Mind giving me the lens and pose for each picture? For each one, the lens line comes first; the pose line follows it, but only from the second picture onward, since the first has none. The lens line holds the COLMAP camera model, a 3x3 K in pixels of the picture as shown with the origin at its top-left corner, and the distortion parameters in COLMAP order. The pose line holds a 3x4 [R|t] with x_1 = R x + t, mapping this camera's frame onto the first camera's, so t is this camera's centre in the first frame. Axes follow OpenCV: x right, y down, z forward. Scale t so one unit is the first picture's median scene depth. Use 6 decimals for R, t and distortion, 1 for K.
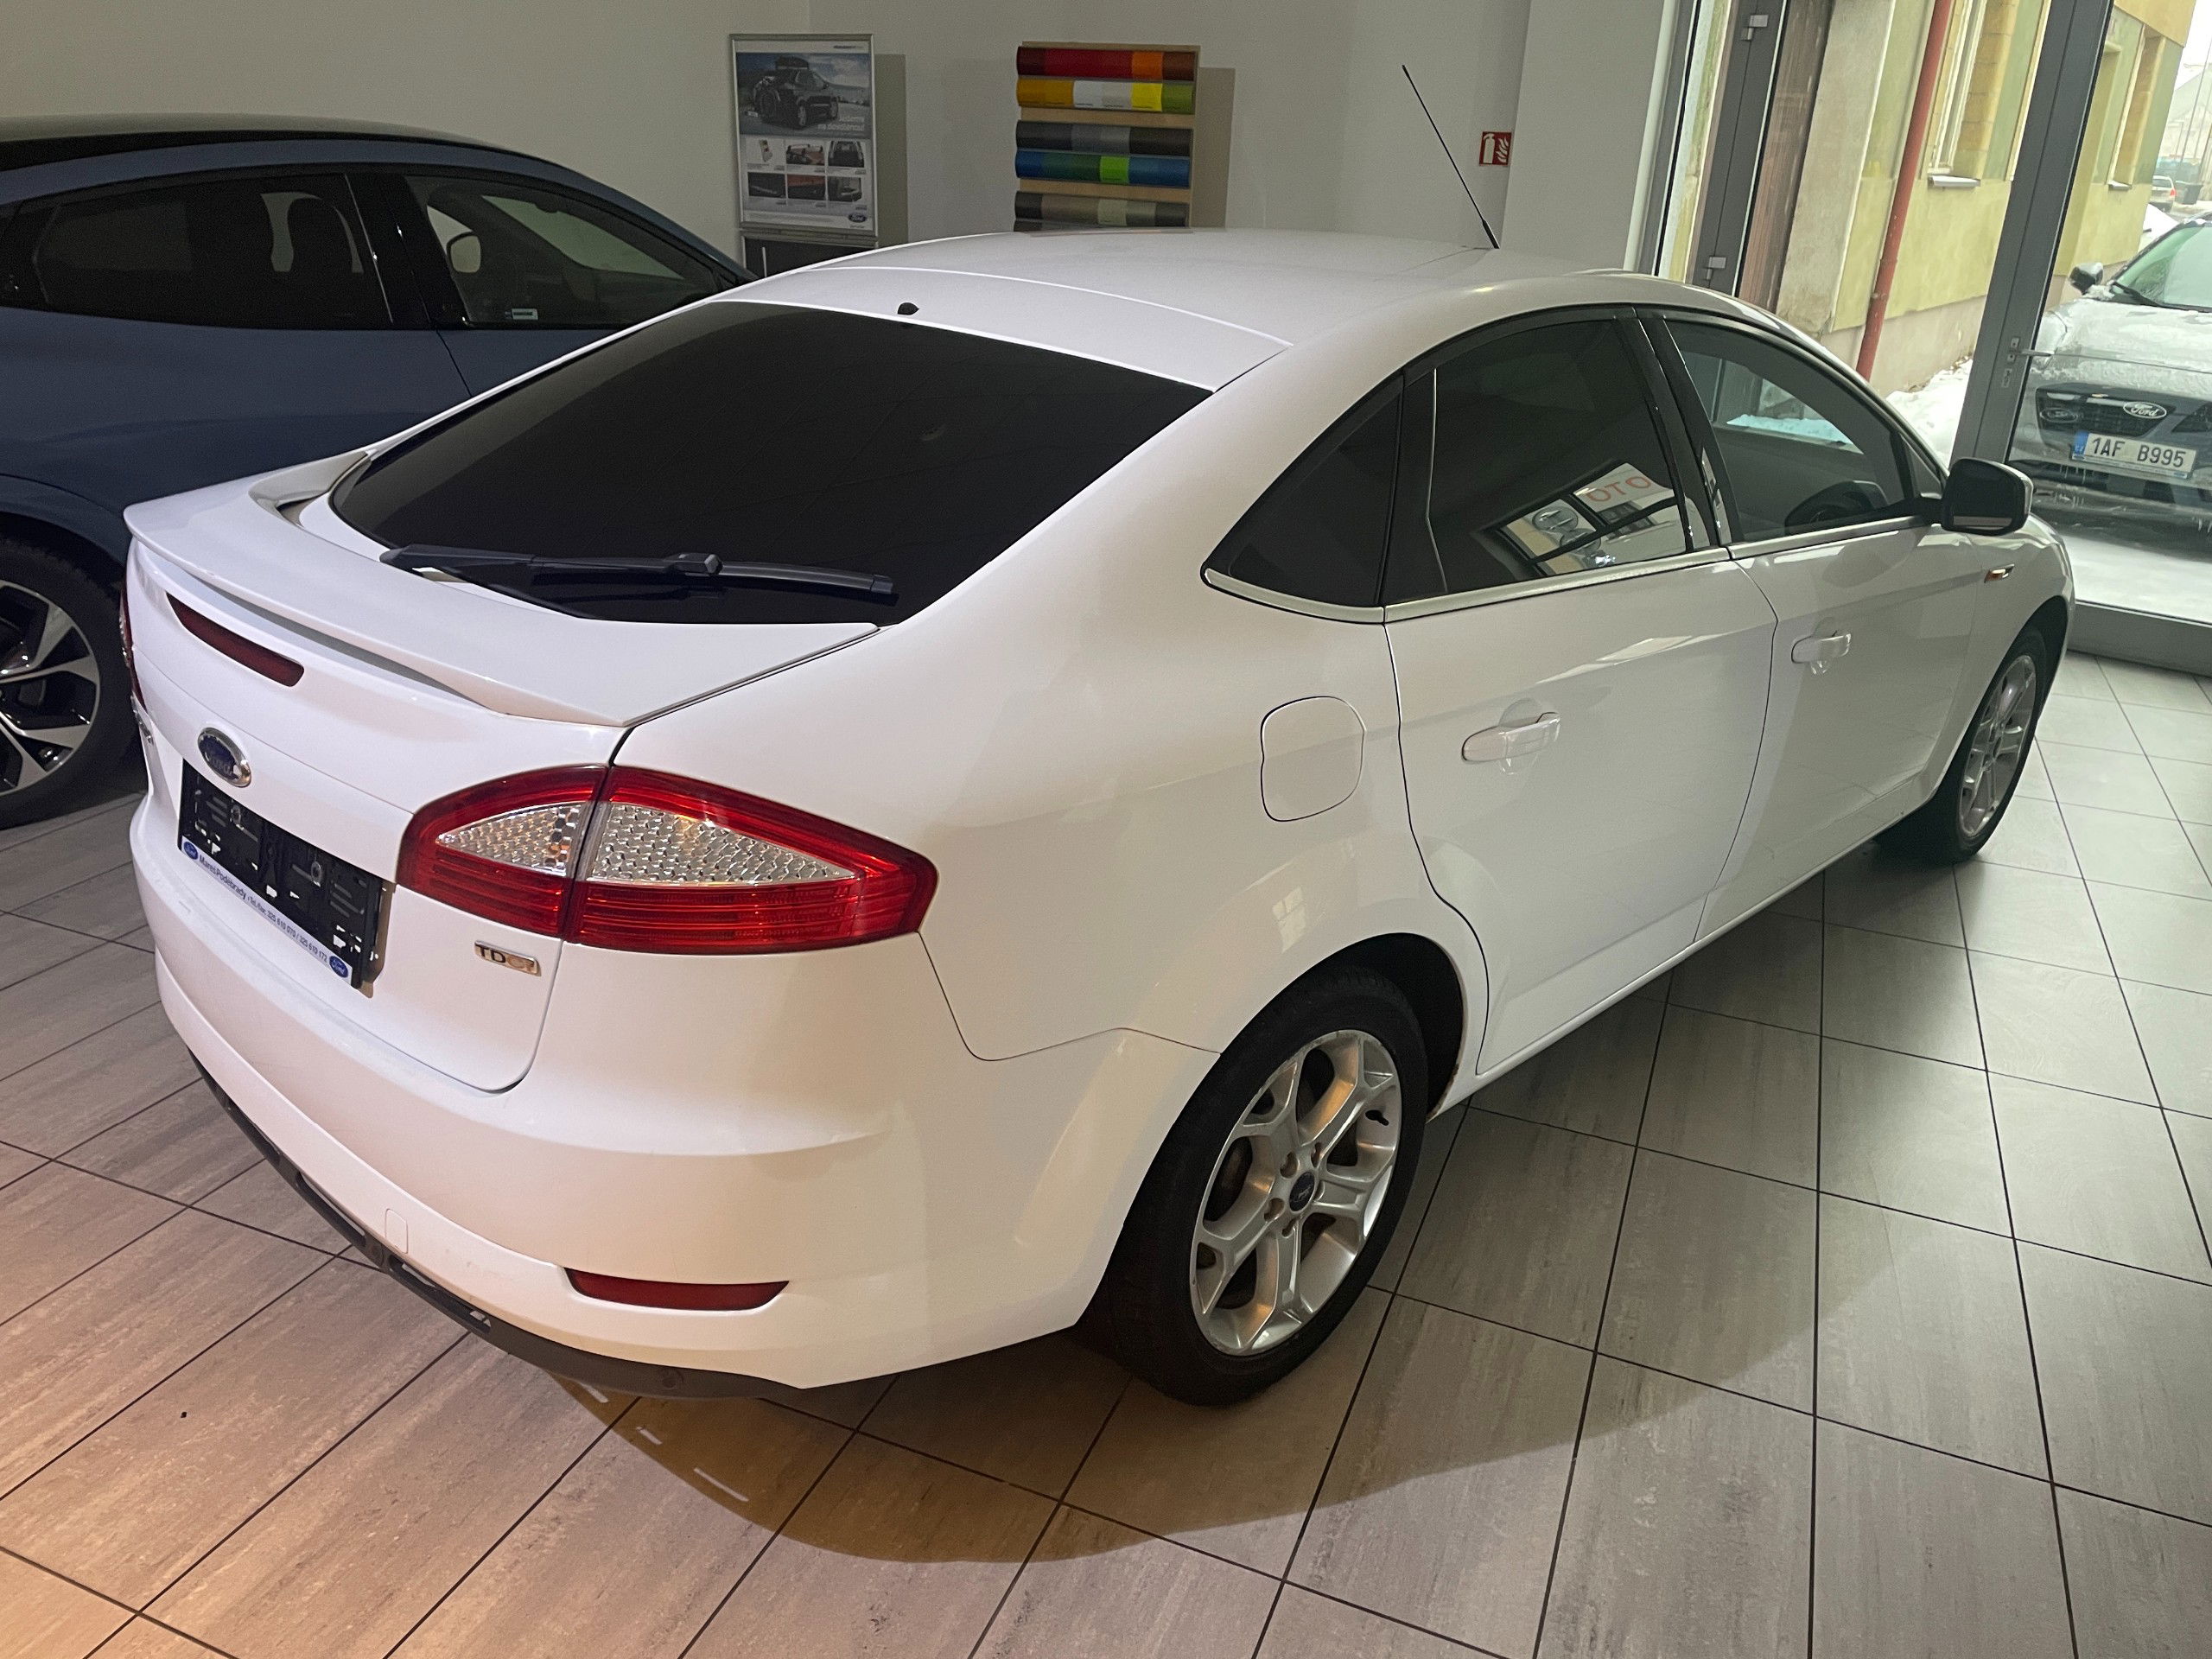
lens RADIAL K [[1668.9, 0, 1106.5], [0, 1668.9, 796.5], [0, 0, 1]] dist [0.102029, -0.126174]
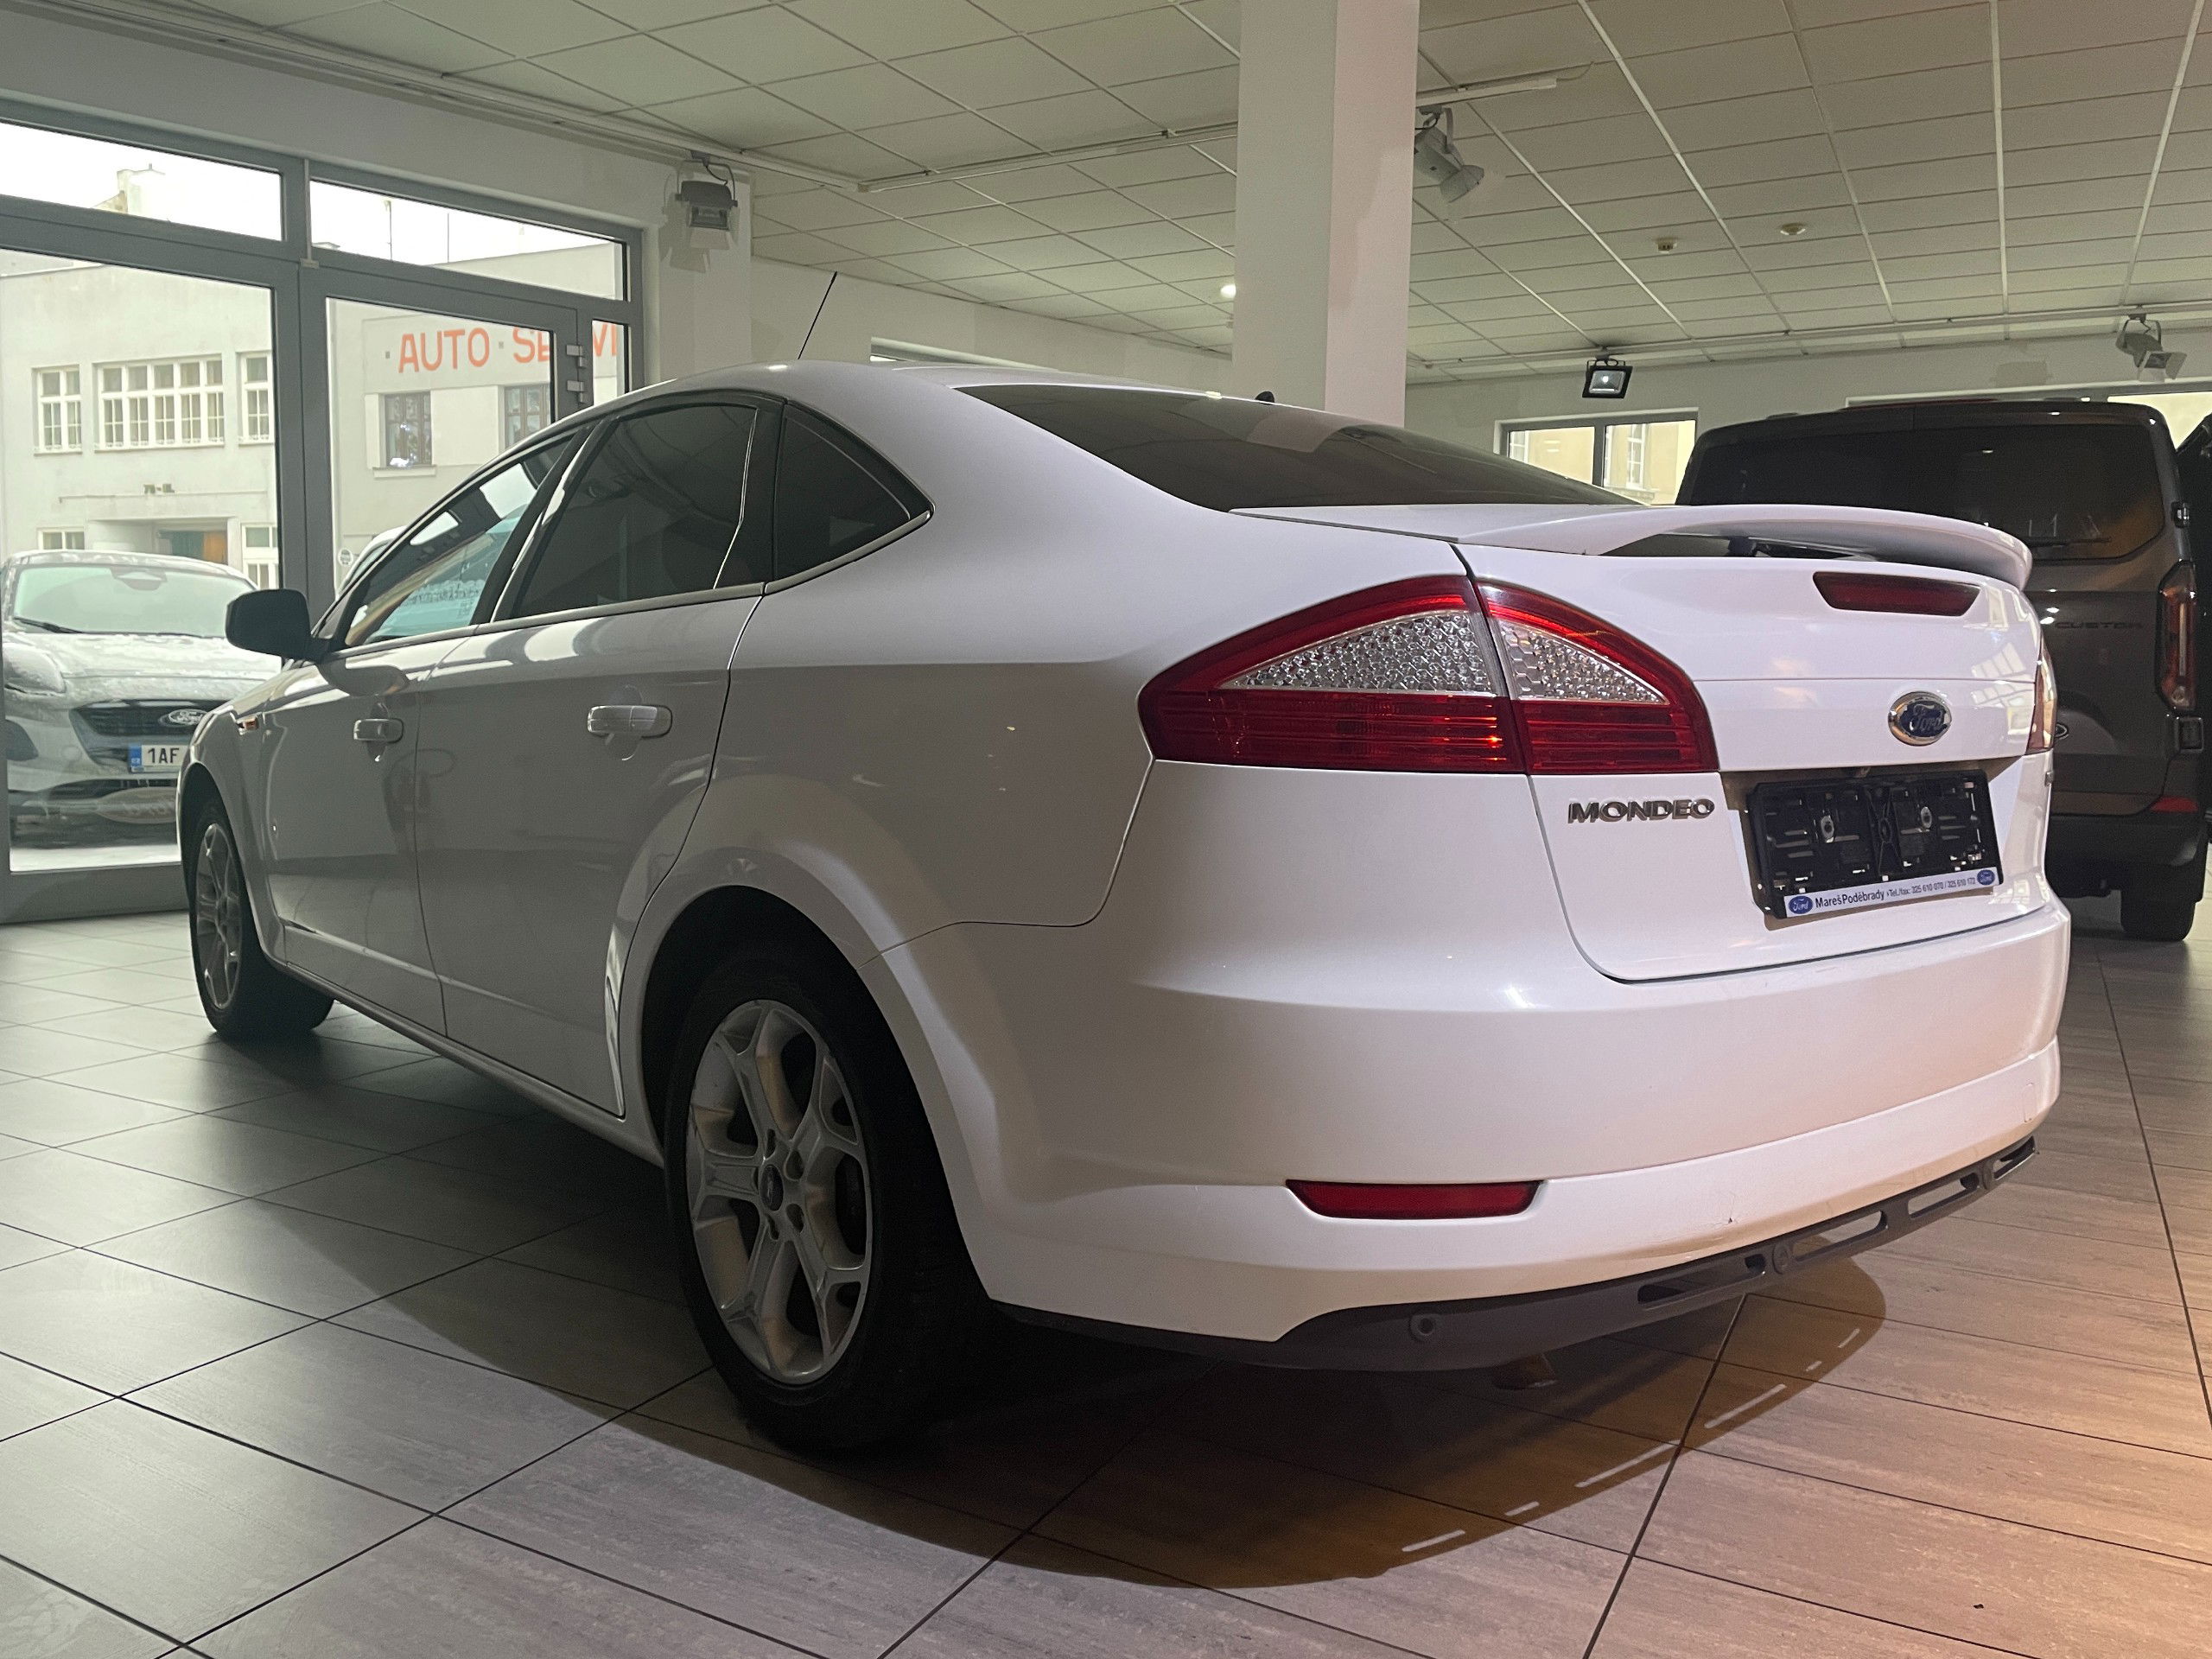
lens RADIAL K [[1673.3, 0, 1100.8], [0, 1673.3, 793.0], [0, 0, 1]] dist [0.091827, -0.113942]
pose [[0.110689, -0.115934, 0.987070, -1.319788], [0.354200, 0.932560, 0.069812, -0.185973], [-0.928596, 0.341893, 0.144288, 1.135404]]
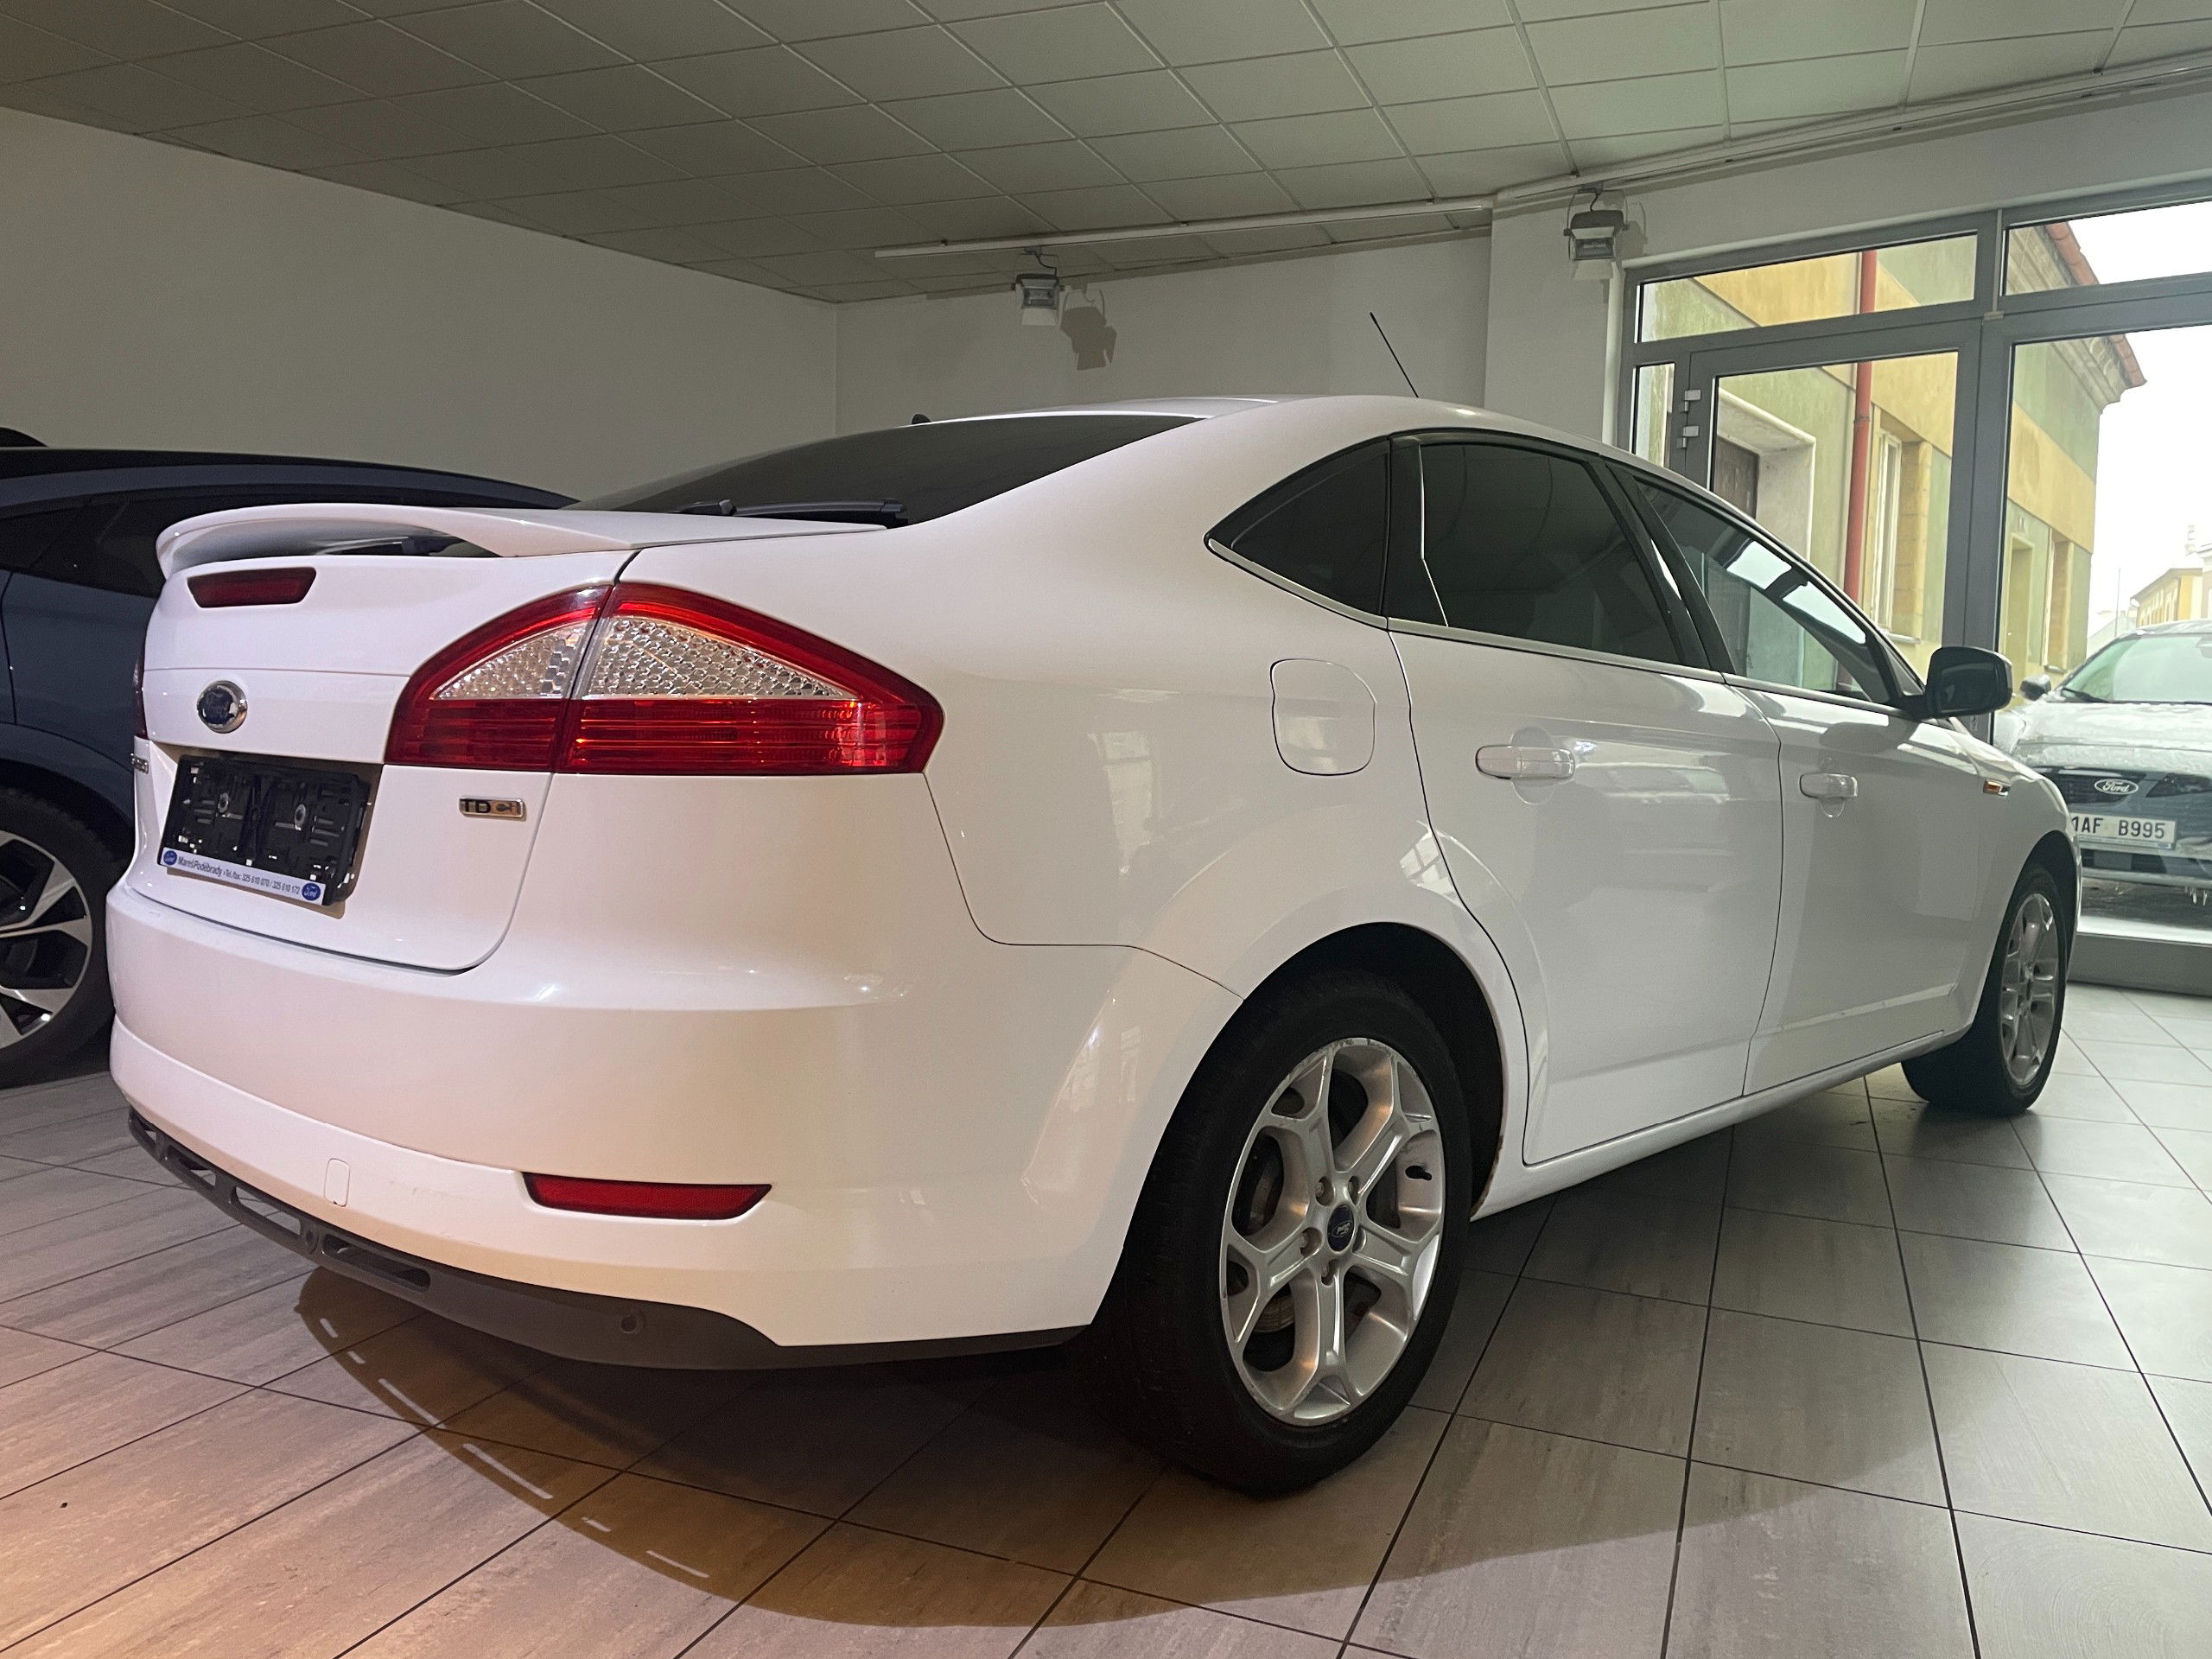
lens RADIAL K [[1668.9, 0, 1106.5], [0, 1668.9, 796.5], [0, 0, 1]] dist [0.102029, -0.126174]
pose [[0.999852, -0.017194, 0.001011, -0.006395], [0.016665, 0.950921, -0.308984, 0.296099], [0.004351, 0.308955, 0.951067, 0.069460]]
